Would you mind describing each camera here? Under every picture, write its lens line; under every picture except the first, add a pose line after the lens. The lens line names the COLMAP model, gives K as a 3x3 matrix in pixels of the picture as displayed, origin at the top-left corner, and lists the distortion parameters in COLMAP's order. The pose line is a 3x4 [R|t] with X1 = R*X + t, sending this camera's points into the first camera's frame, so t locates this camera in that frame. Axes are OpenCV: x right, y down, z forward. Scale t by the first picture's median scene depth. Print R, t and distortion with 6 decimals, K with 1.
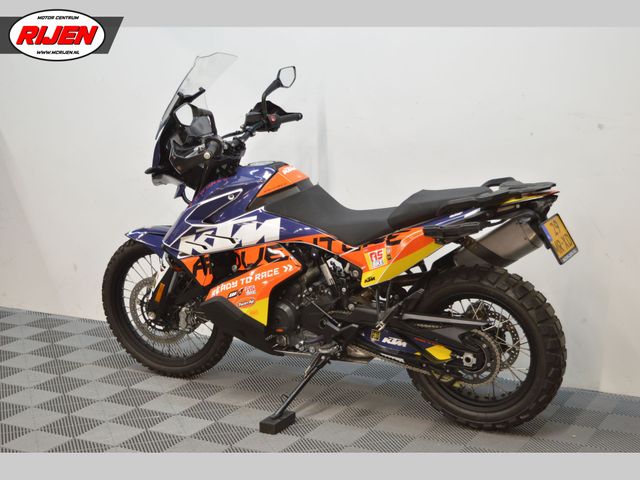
lens RADIAL K [[1079.1, 0, 321.0], [0, 1079.1, 238.4], [0, 0, 1]] dist [0.006981, 0.000000]
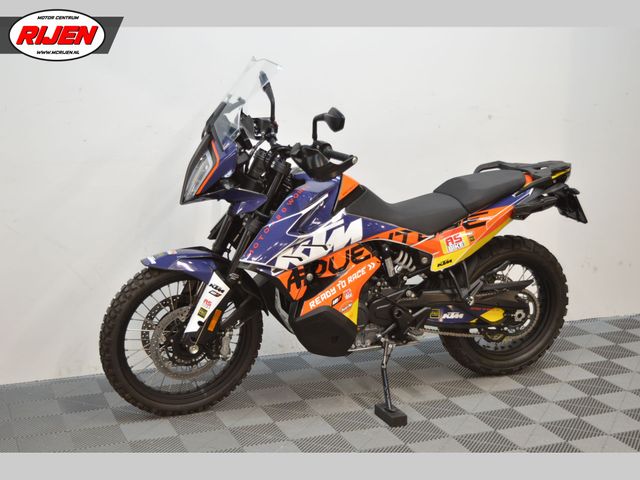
lens RADIAL K [[1008.1, 0, 321.7], [0, 1008.1, 242.1], [0, 0, 1]] dist [-0.006435, 0.000000]
pose [[0.646323, -0.132621, 0.751451, -0.774767], [0.126829, 0.989754, 0.065593, -0.063569], [-0.752450, 0.052911, 0.656521, 0.404748]]
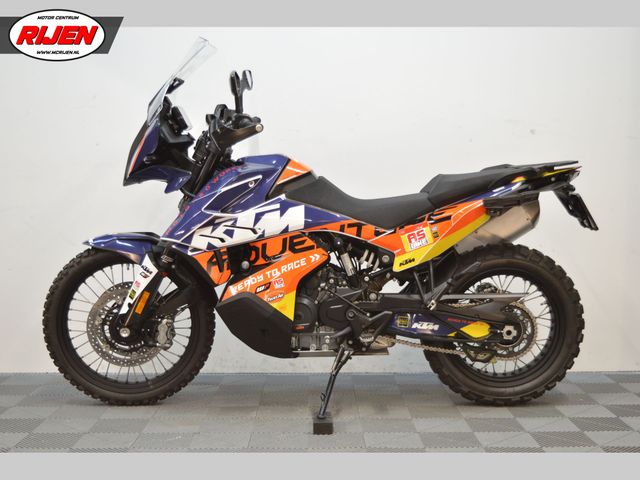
lens RADIAL K [[890.8, 0, 313.9], [0, 890.8, 236.6], [0, 0, 1]] dist [-0.020735, 0.000000]
pose [[0.879487, -0.012538, 0.475757, -0.401053], [0.077155, 0.990185, -0.116535, 0.099667], [-0.469626, 0.139198, 0.871823, 0.316318]]
